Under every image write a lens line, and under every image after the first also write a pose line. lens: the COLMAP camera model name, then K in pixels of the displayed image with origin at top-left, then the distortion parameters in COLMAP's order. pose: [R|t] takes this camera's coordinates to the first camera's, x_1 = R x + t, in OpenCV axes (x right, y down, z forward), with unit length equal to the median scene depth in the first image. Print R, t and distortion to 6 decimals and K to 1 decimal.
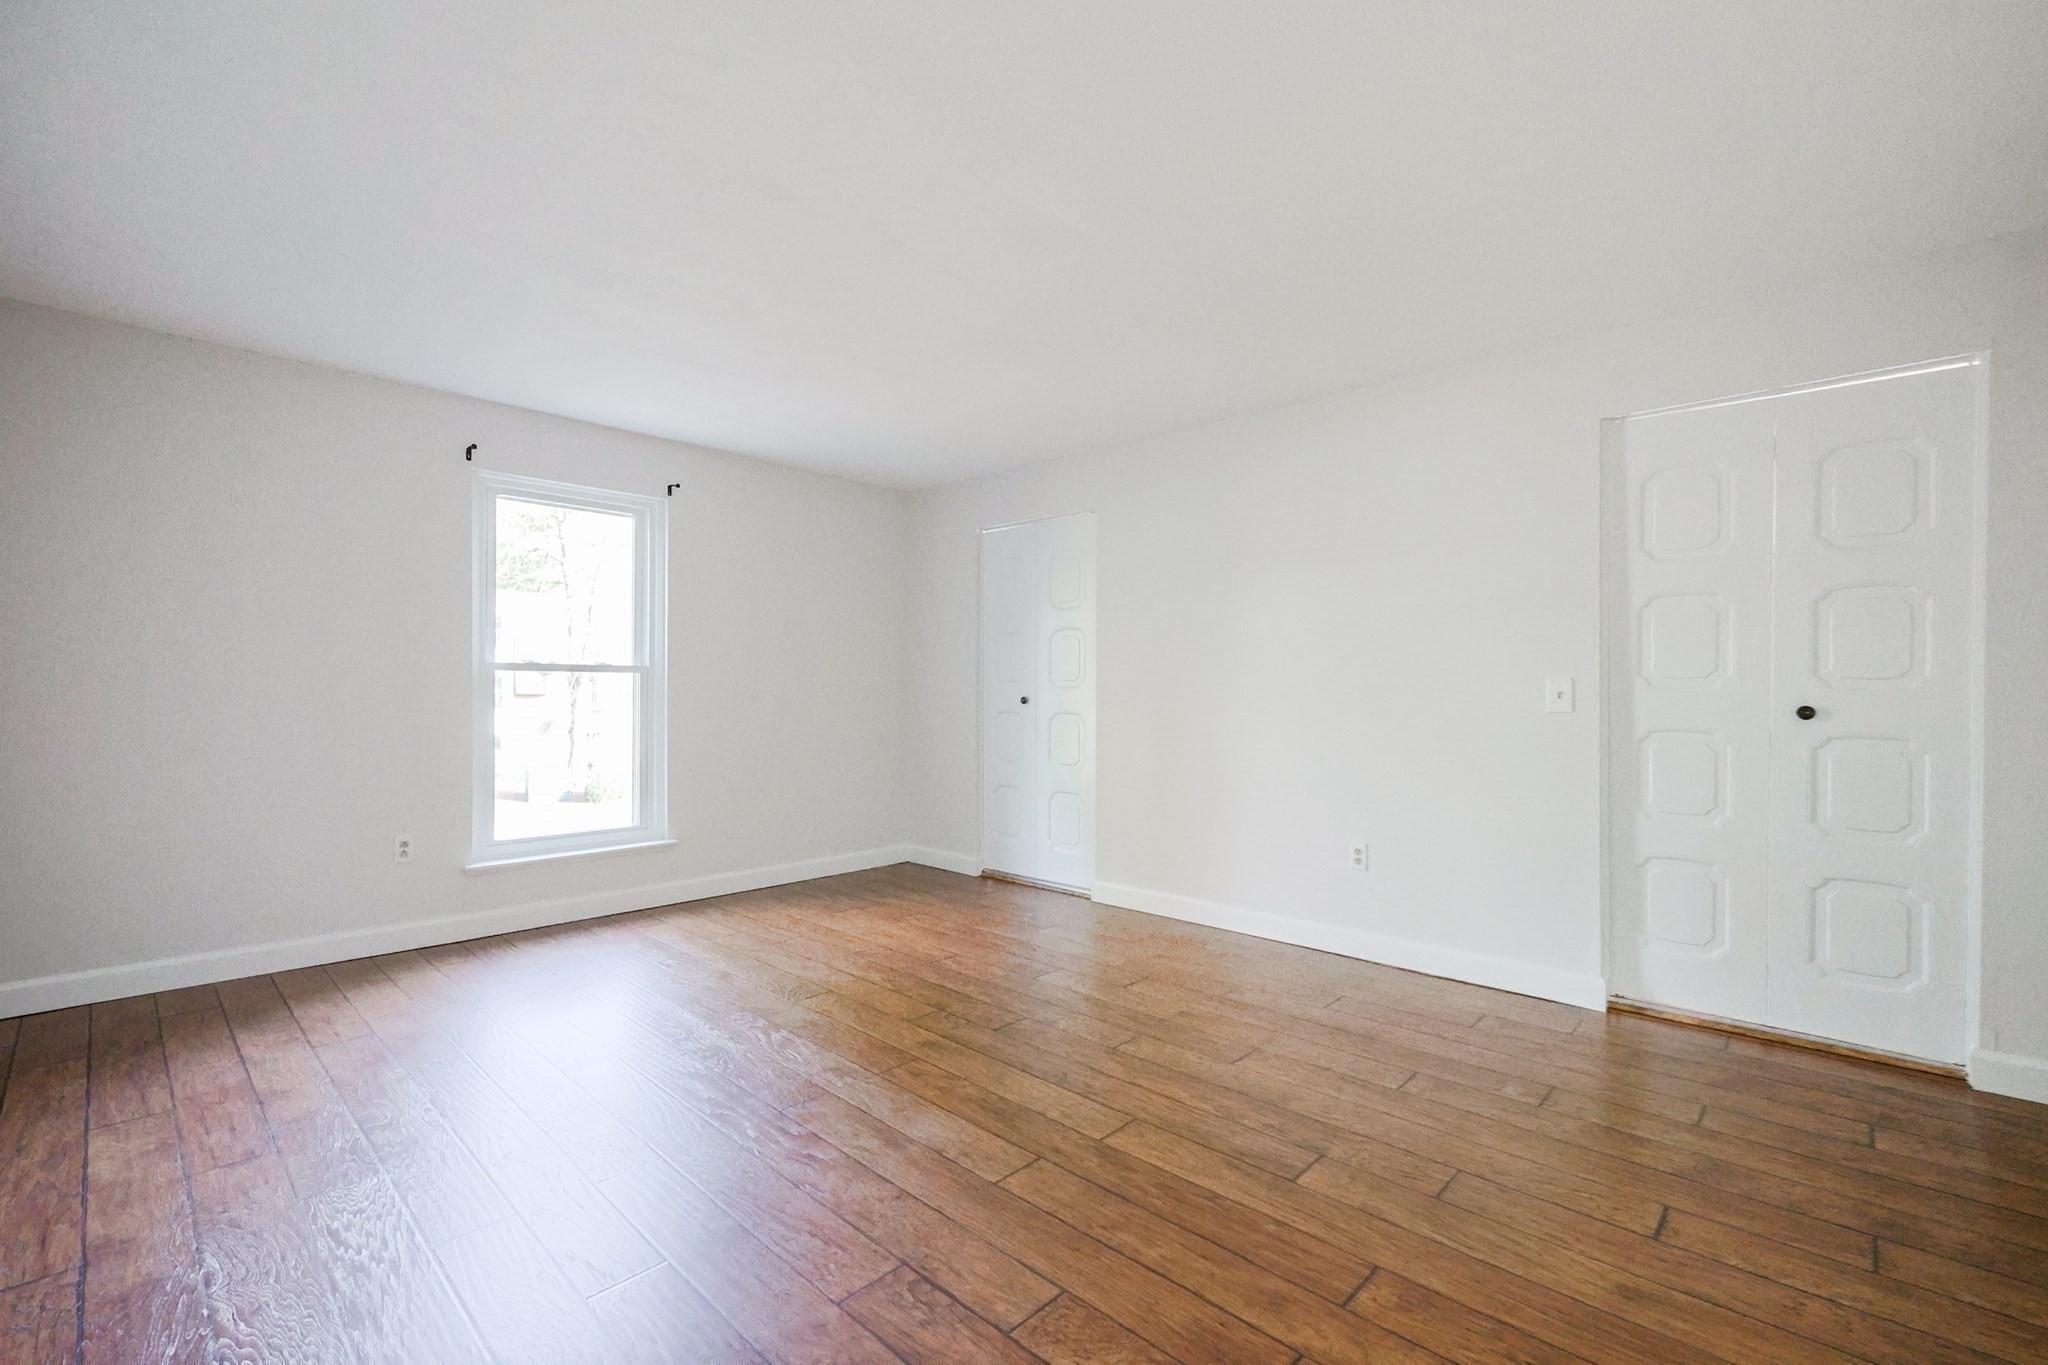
lens RADIAL K [[866.0, 0, 1031.2], [0, 866.0, 683.1], [0, 0, 1]] dist [-0.001172, -0.000196]
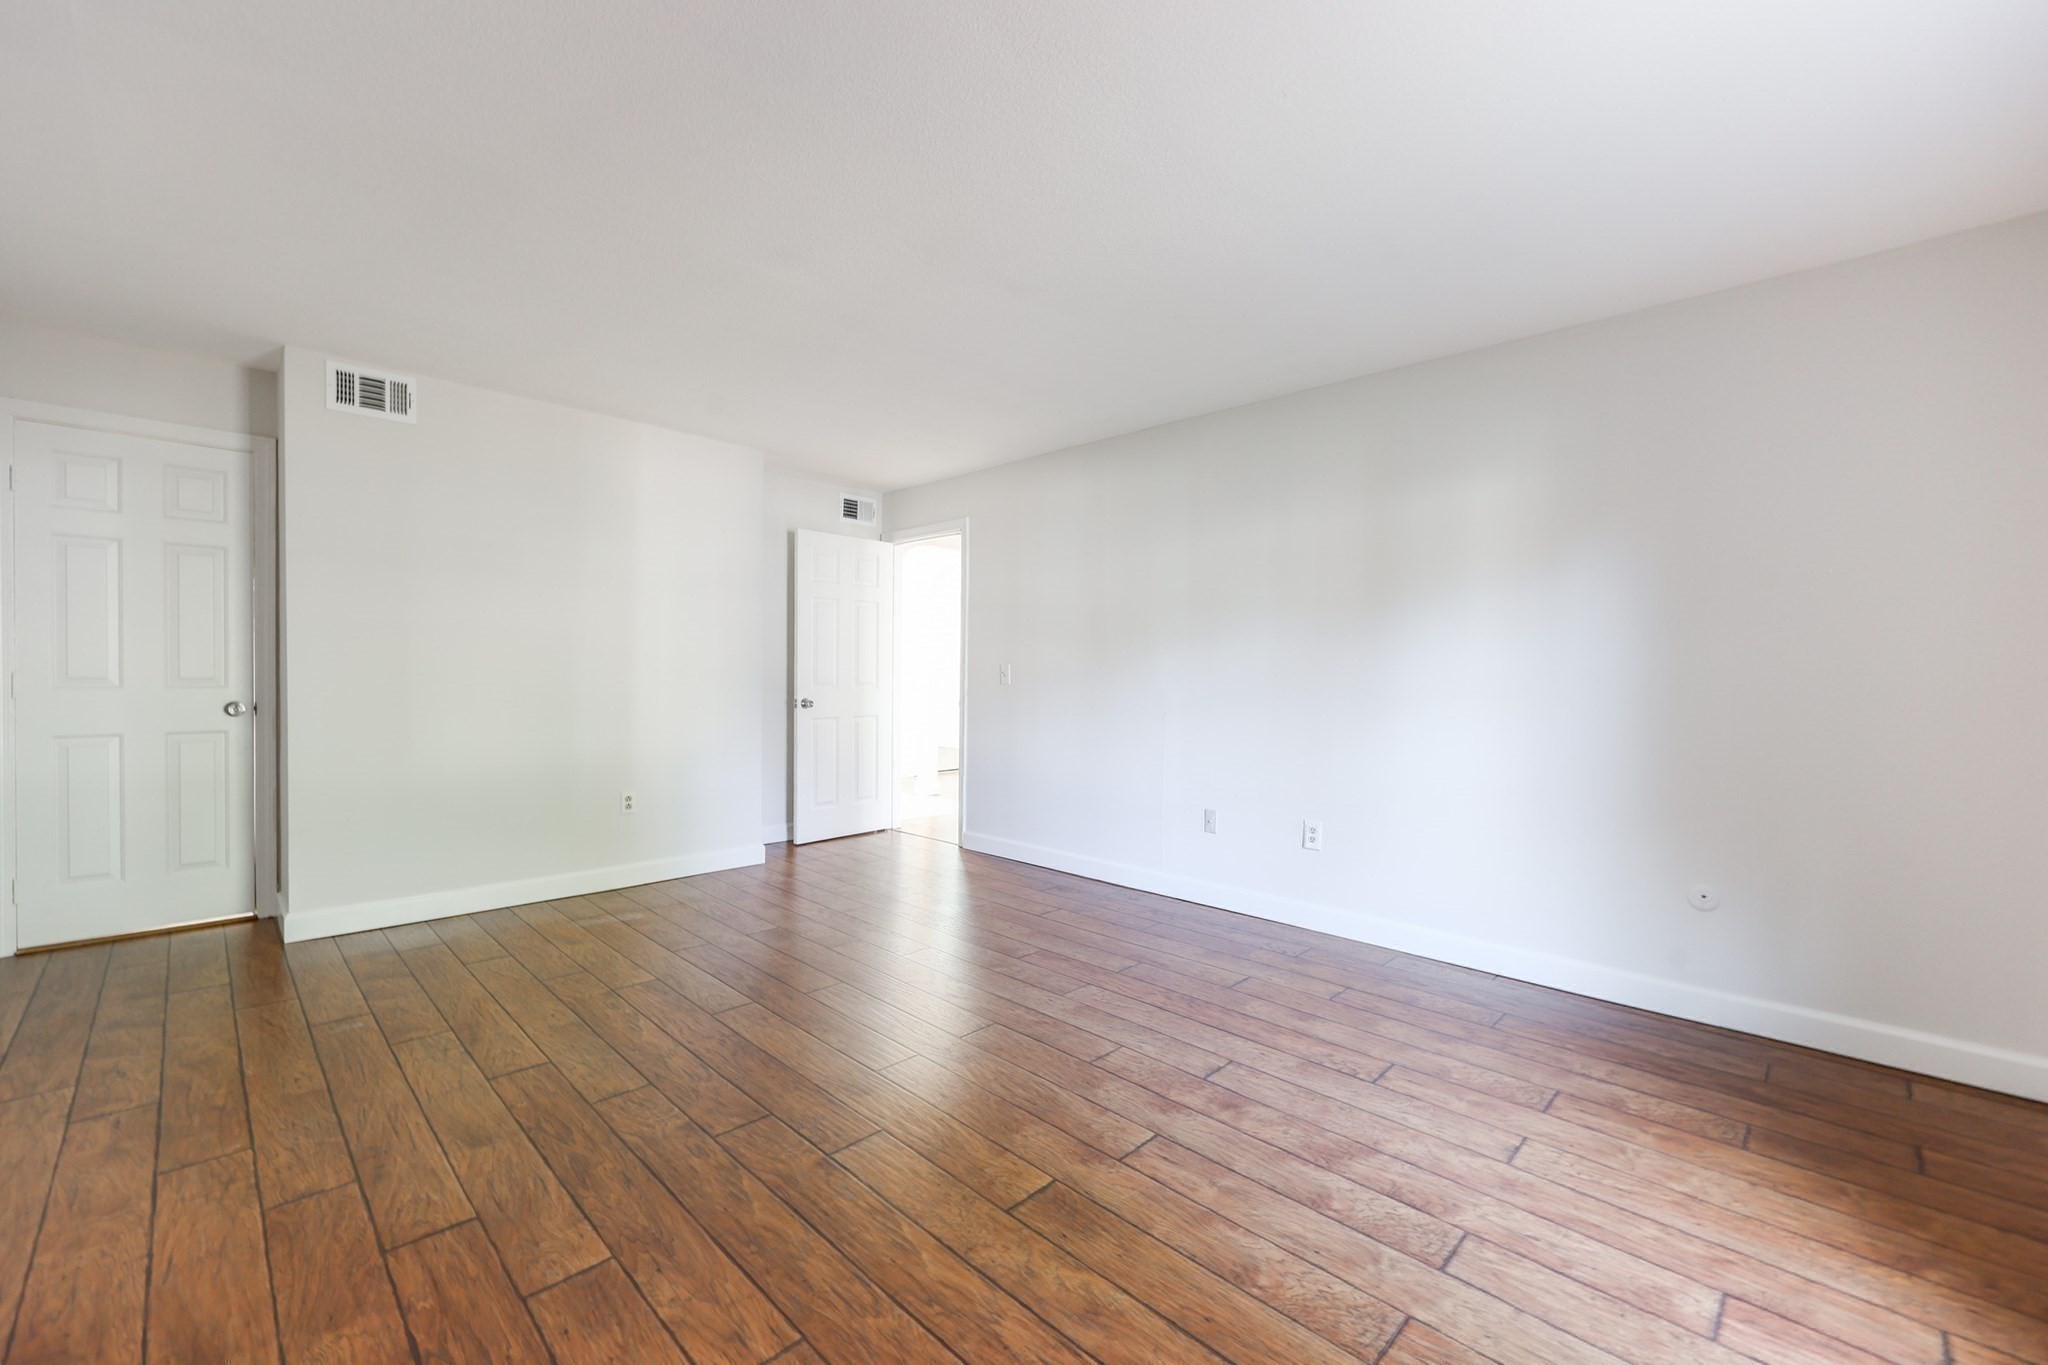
lens RADIAL K [[830.6, 0, 1000.3], [0, 830.6, 704.0], [0, 0, 1]] dist [0.009179, 0.000335]
pose [[-0.998324, -0.016117, 0.055582, -0.210917], [-0.014341, 0.999378, 0.032210, 0.006382], [-0.056066, 0.031359, -0.997934, 1.288285]]
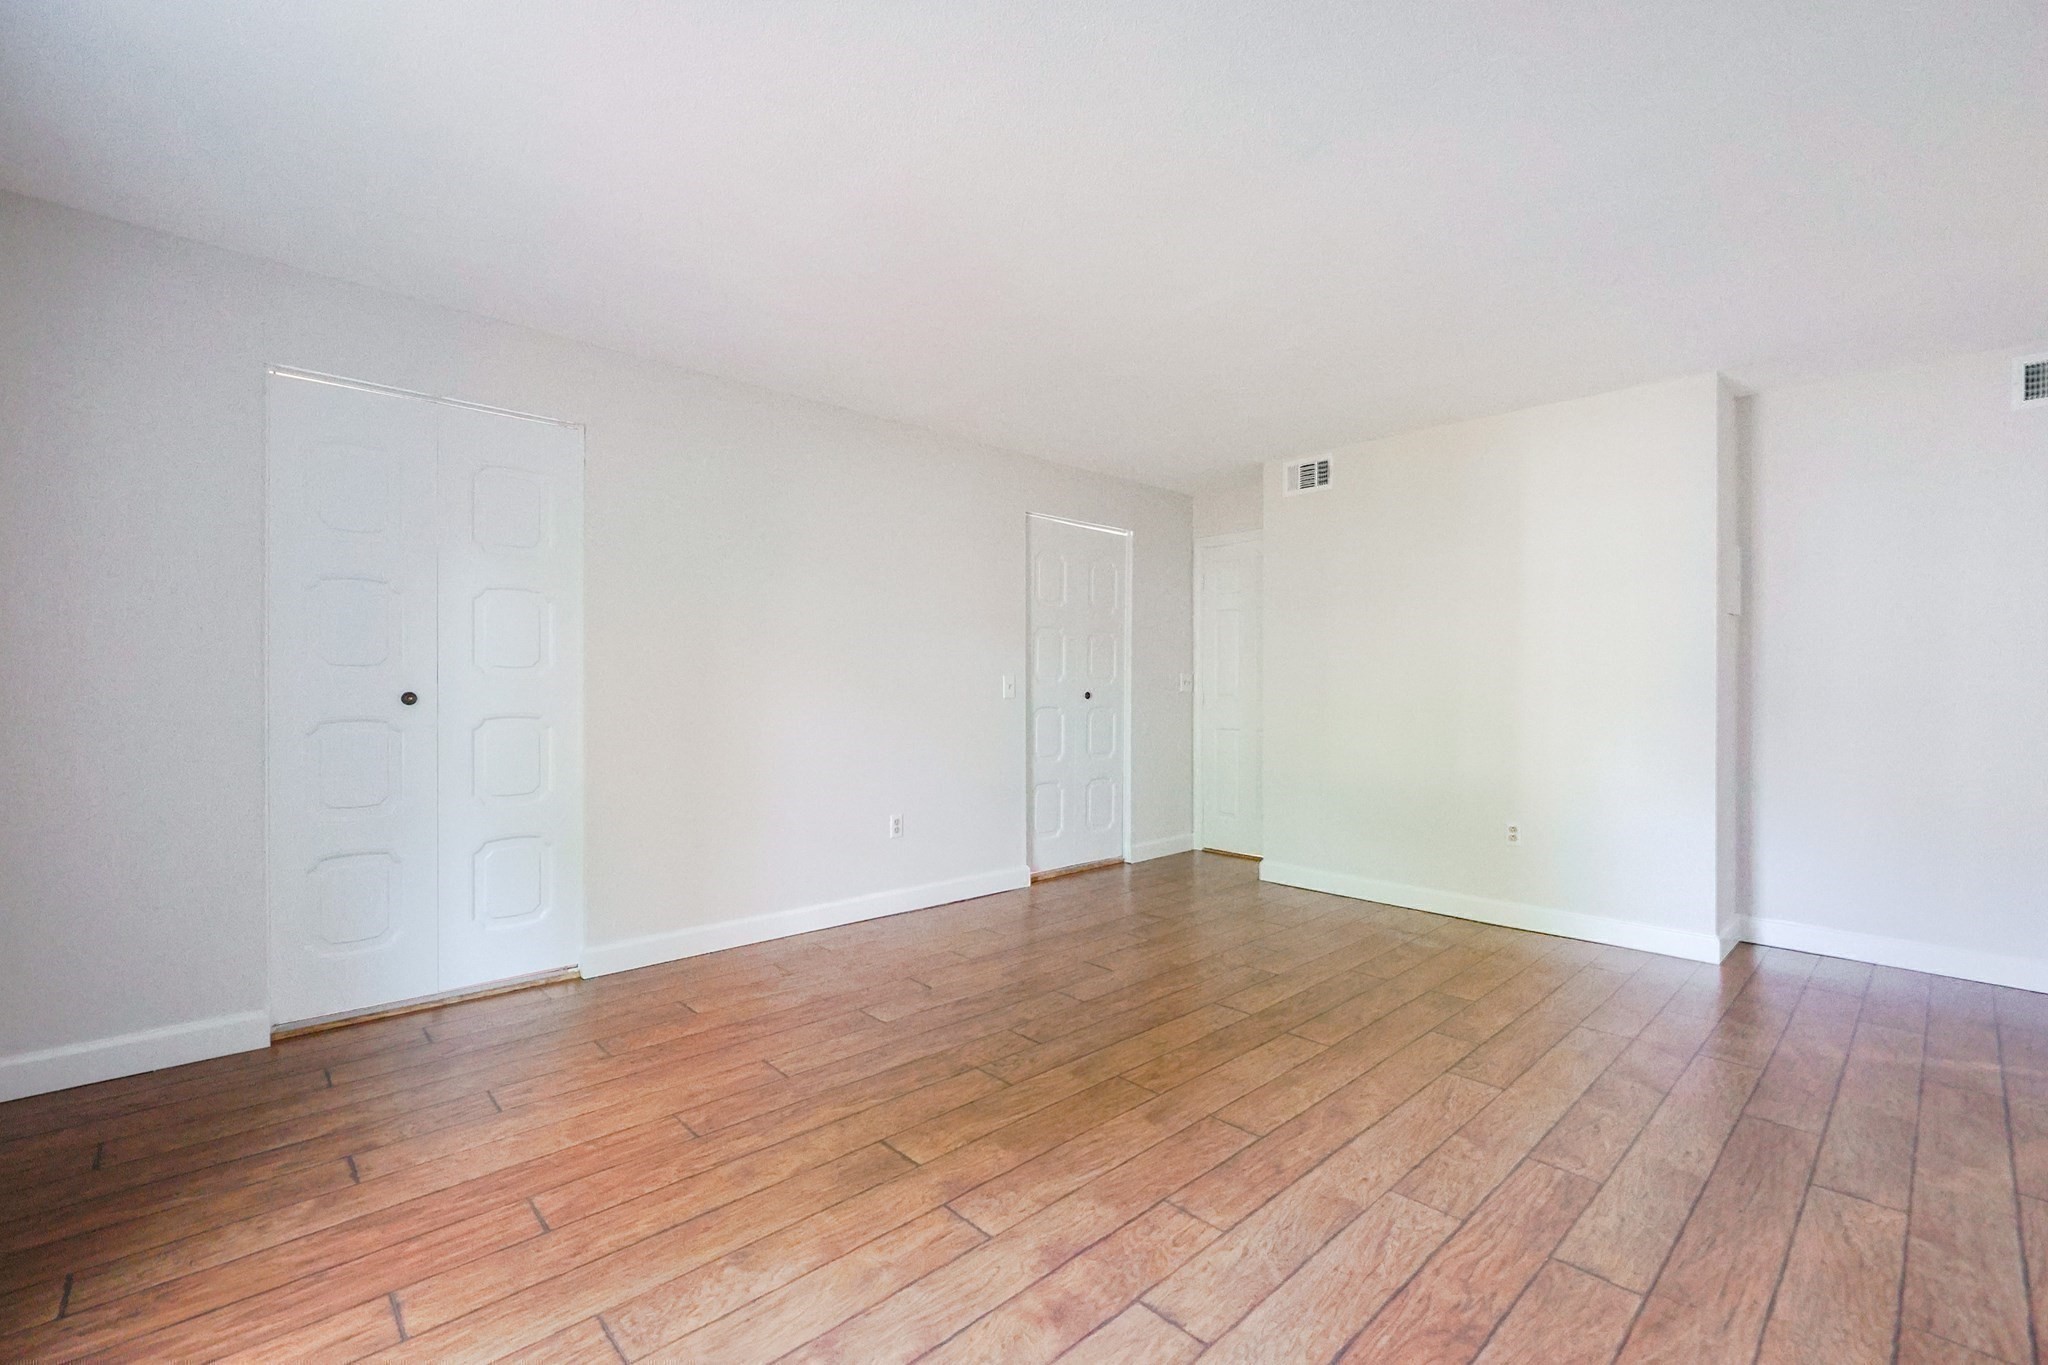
lens RADIAL K [[866.0, 0, 1031.2], [0, 866.0, 683.1], [0, 0, 1]] dist [-0.001172, -0.000196]
pose [[0.071127, 0.003918, 0.997460, -0.734420], [-0.008796, 0.999956, -0.003301, 0.010401], [-0.997429, -0.008538, 0.071158, 0.709104]]
